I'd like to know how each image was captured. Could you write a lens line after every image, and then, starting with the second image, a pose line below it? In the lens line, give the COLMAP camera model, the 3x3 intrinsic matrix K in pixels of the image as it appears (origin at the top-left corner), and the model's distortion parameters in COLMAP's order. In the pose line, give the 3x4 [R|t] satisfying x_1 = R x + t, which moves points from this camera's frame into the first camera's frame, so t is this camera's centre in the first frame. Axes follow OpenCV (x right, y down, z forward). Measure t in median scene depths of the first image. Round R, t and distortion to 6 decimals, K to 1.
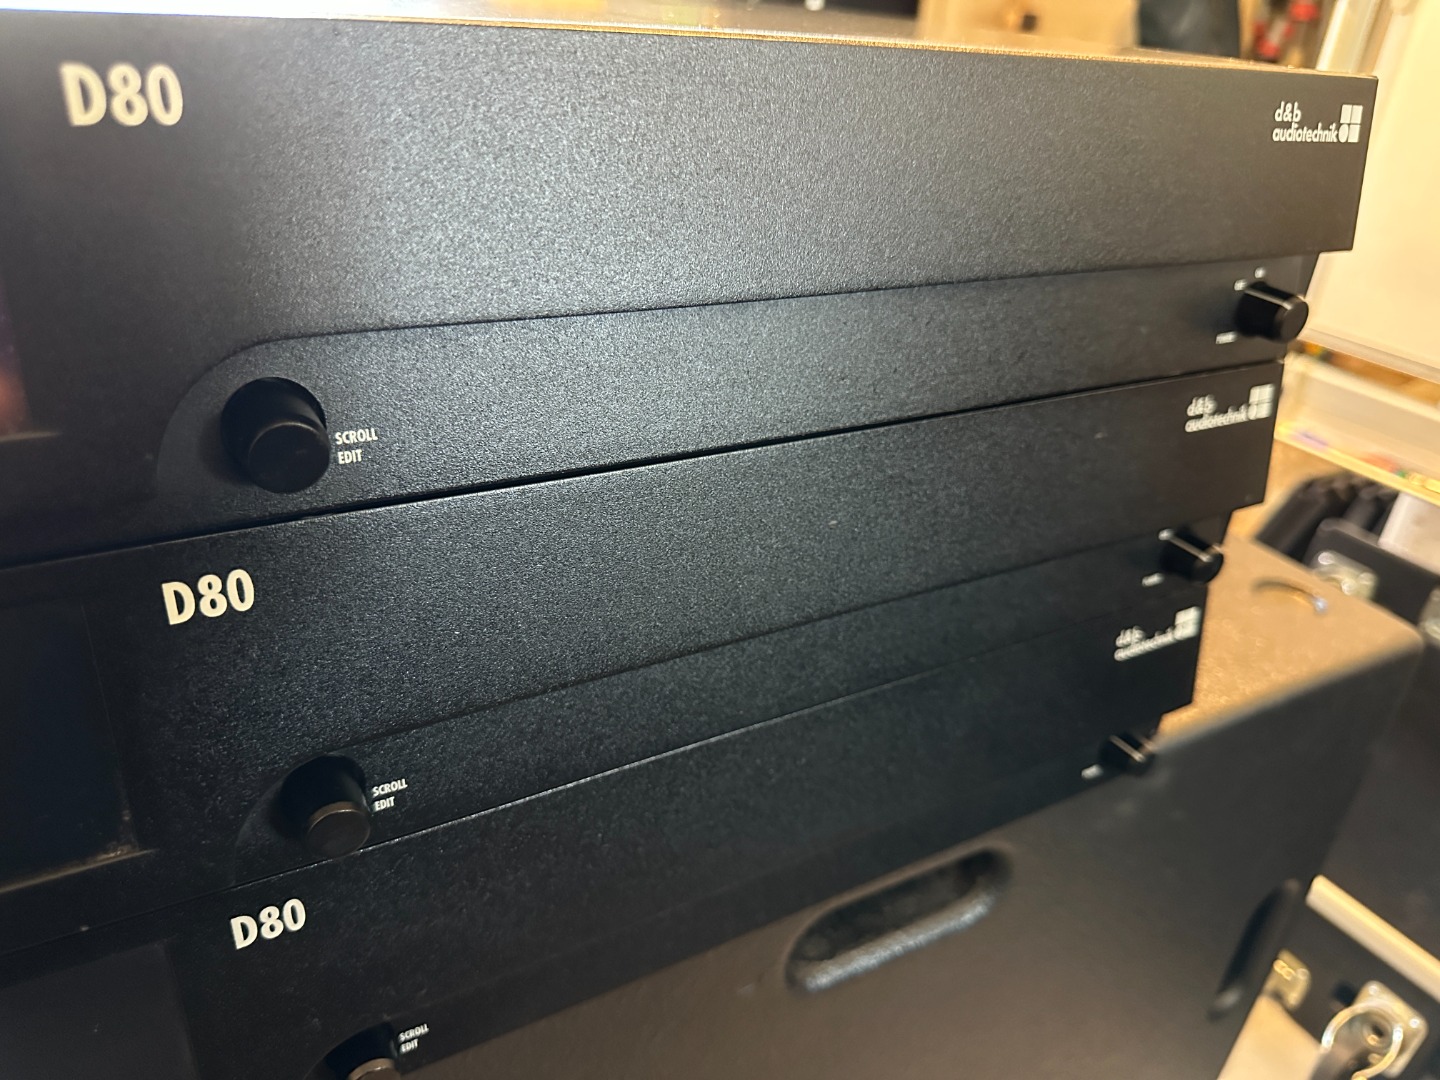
lens RADIAL K [[1043.5, 0, 720.0], [0, 1043.5, 540.0], [0, 0, 1]] dist [0.055299, -0.182807]
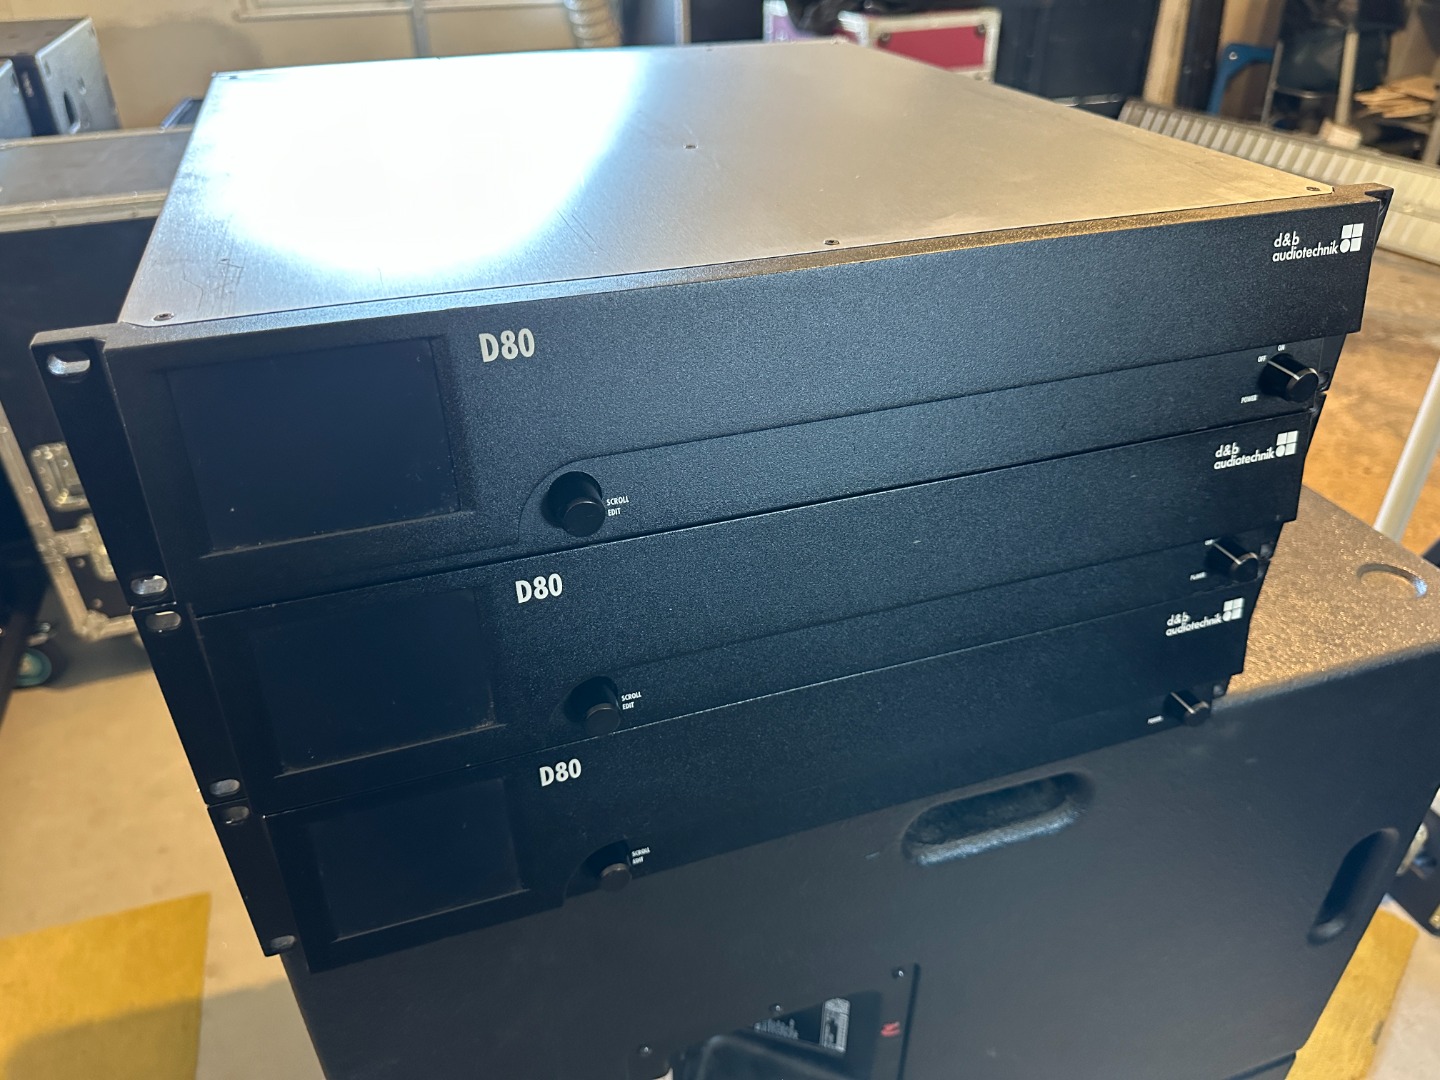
lens RADIAL K [[1045.3, 0, 720.0], [0, 1045.3, 540.0], [0, 0, 1]] dist [0.080123, -0.190582]
pose [[0.977835, 0.035601, -0.206330, 0.133179], [-0.019931, 0.996790, 0.077536, -0.121837], [0.208428, -0.071705, 0.975406, -0.487879]]
